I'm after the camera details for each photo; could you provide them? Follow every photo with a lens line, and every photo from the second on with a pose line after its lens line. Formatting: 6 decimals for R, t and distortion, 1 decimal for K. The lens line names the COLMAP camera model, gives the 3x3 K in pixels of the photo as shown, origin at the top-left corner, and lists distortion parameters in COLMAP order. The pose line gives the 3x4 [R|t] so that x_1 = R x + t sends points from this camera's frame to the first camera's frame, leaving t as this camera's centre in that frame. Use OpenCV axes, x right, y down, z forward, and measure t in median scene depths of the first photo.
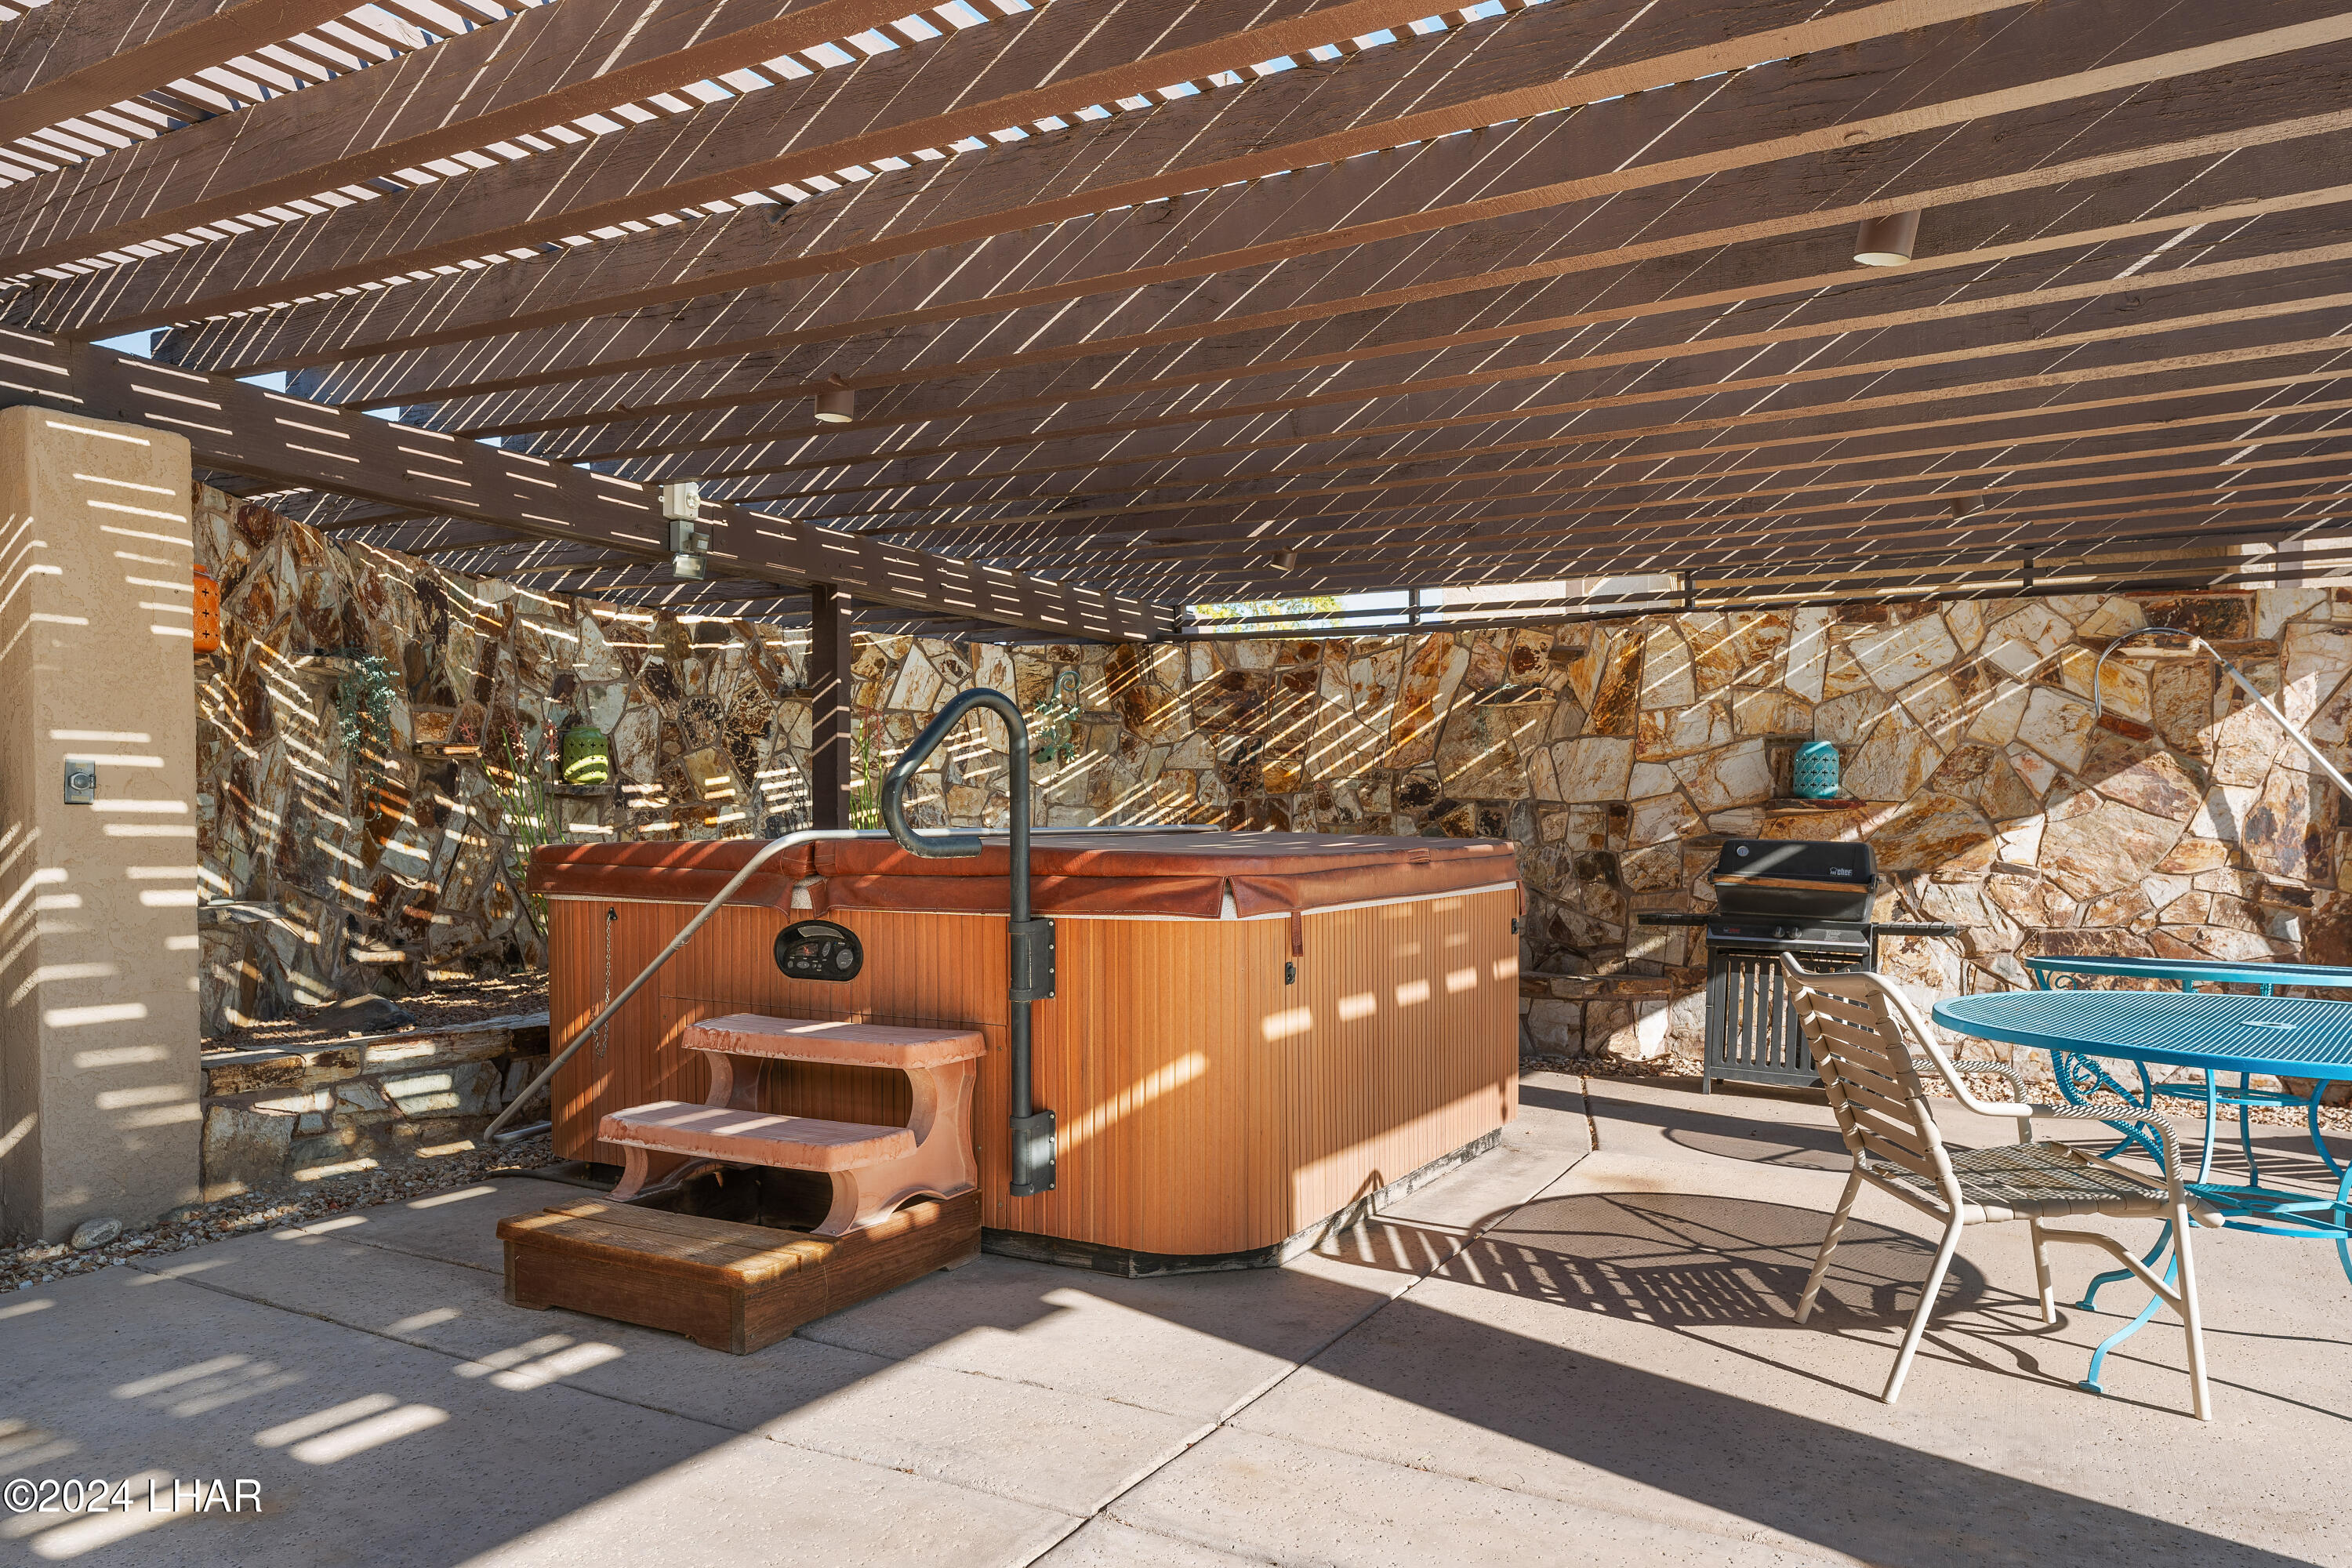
lens RADIAL K [[1589.3, 0, 1182.3], [0, 1589.3, 871.1], [0, 0, 1]] dist [0.001410, -0.000546]
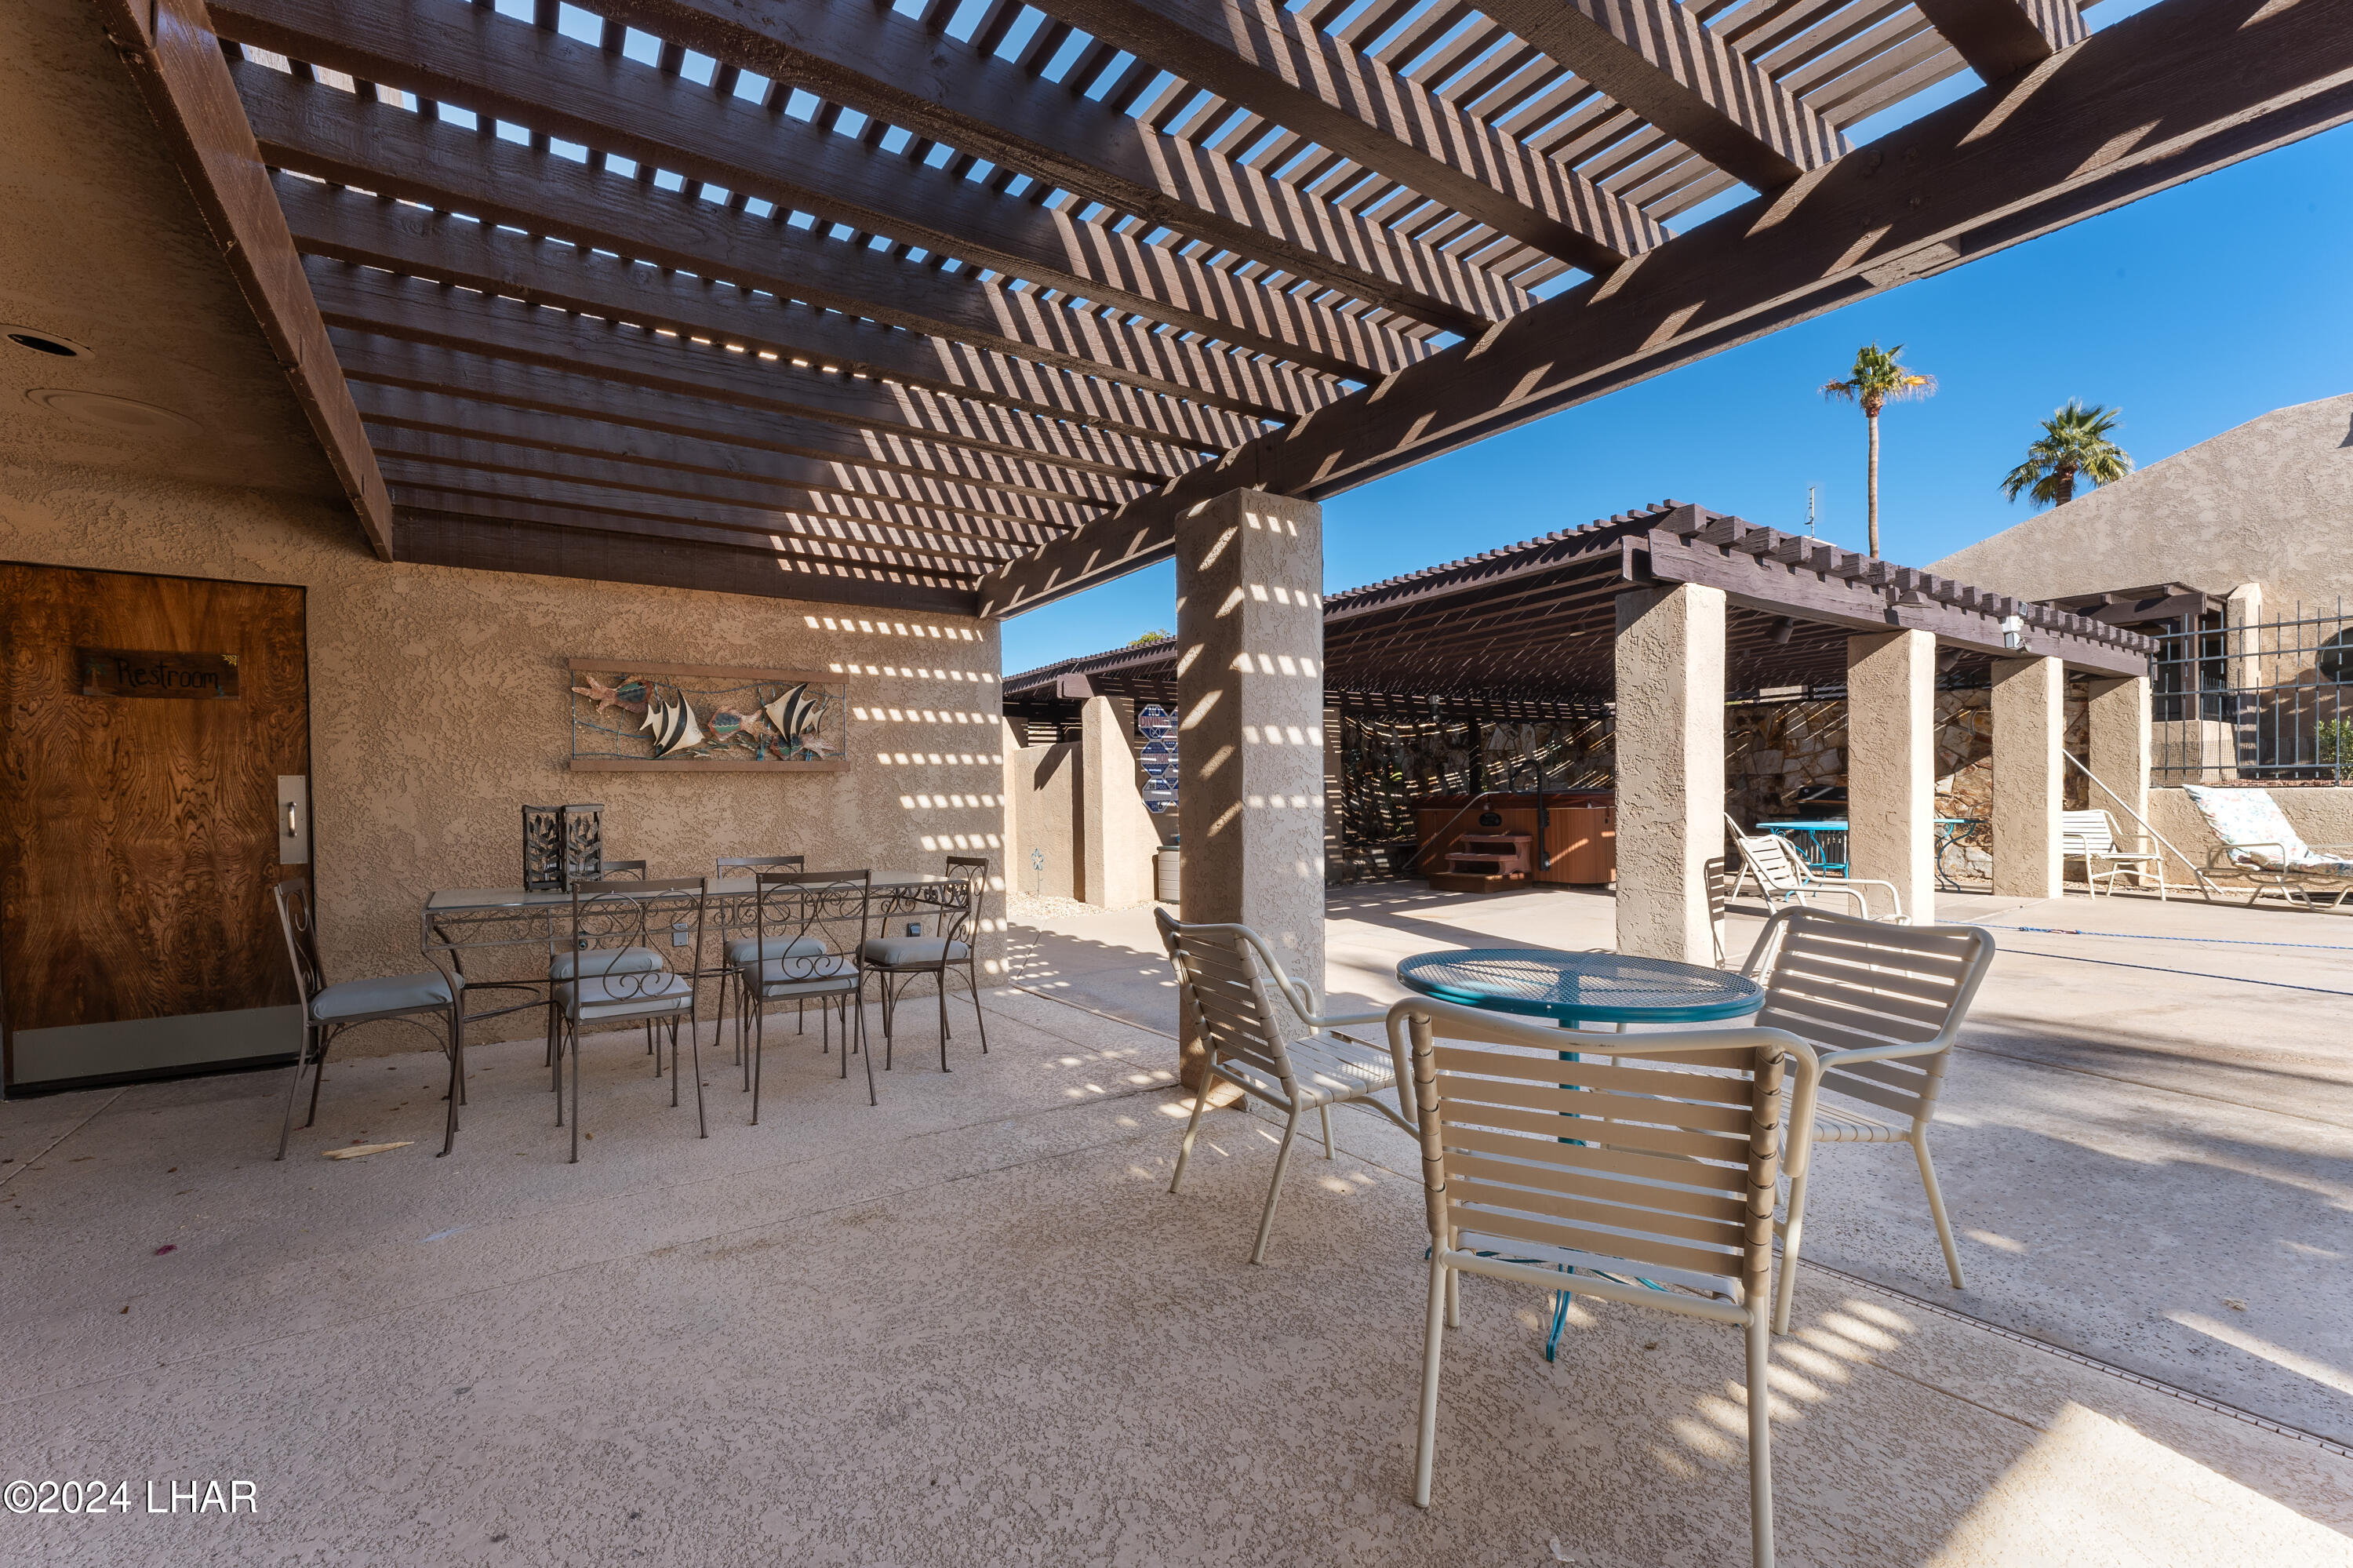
lens RADIAL K [[971.2, 0, 1172.0], [0, 971.2, 795.1], [0, 0, 1]] dist [-0.003482, 0.000184]
pose [[0.894497, -0.027738, -0.446212, 0.088446], [0.016665, 0.999449, -0.028721, 0.020674], [0.446763, 0.018255, 0.894466, -0.880442]]
